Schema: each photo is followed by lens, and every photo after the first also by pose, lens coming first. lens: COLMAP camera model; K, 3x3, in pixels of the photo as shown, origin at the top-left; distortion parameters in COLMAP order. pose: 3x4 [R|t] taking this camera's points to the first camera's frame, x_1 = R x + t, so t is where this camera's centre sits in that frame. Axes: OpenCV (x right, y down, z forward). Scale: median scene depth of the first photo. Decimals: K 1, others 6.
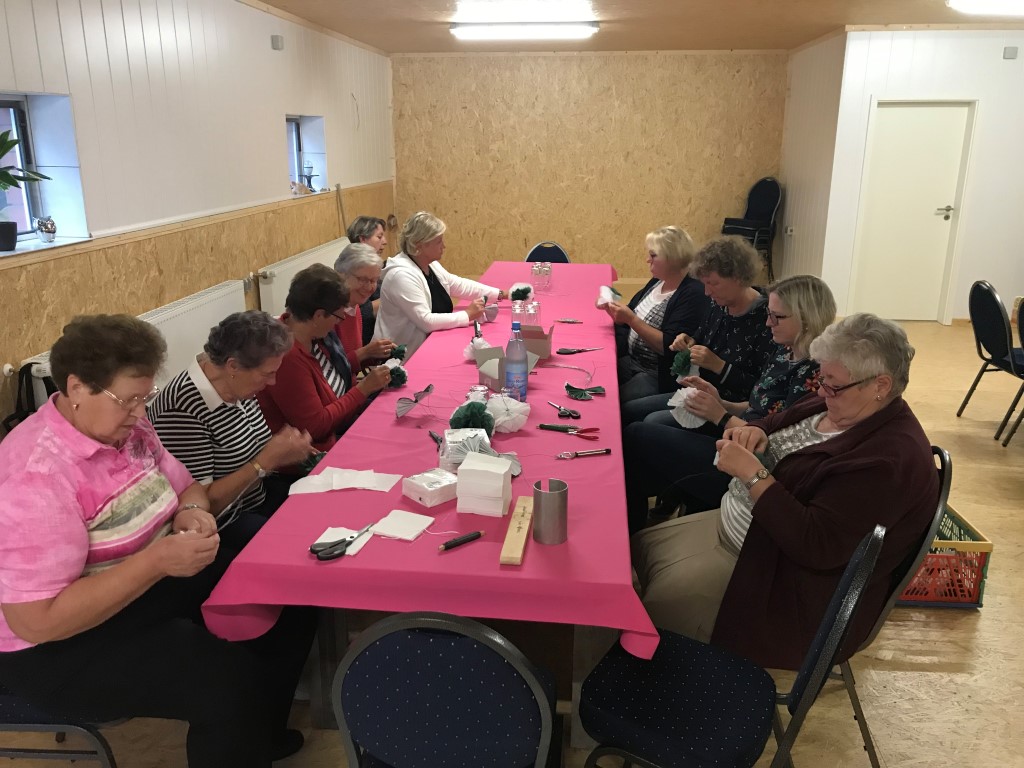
lens RADIAL K [[872.9, 0, 511.6], [0, 872.9, 387.5], [0, 0, 1]] dist [0.010904, 0.006640]
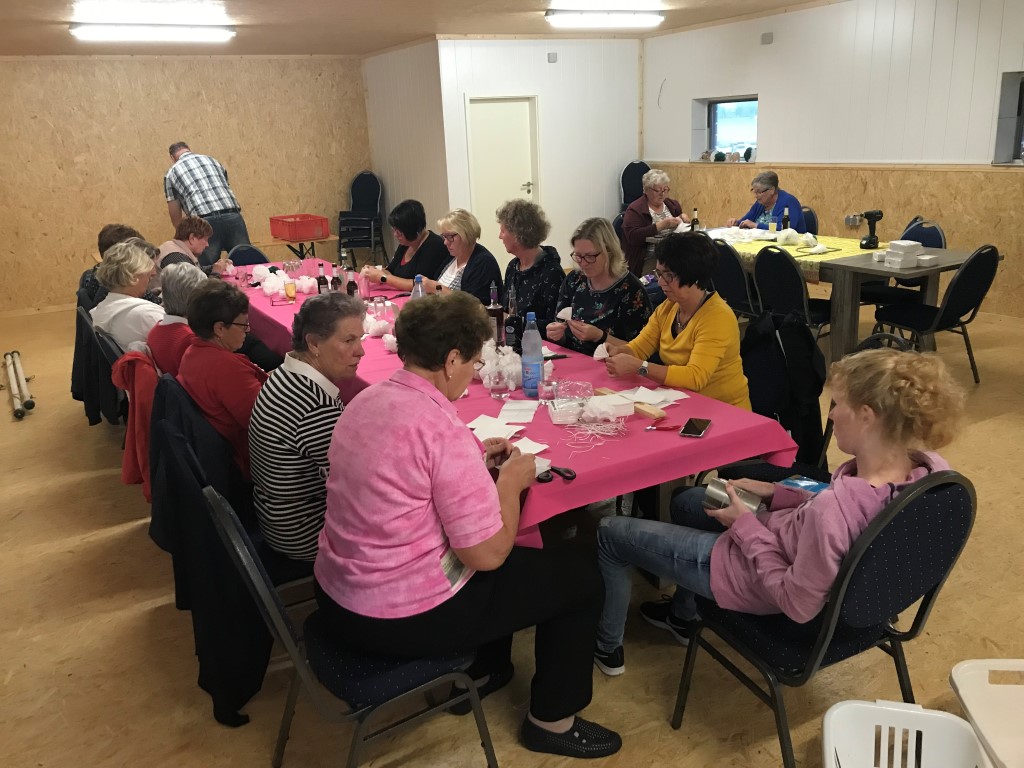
lens RADIAL K [[872.9, 0, 504.4], [0, 872.9, 382.7], [0, 0, 1]] dist [0.010904, 0.006640]
pose [[0.811080, -0.203626, 0.548348, -0.215854], [0.209986, 0.976323, 0.051954, -0.002680], [-0.545944, 0.073006, 0.834634, 0.013214]]
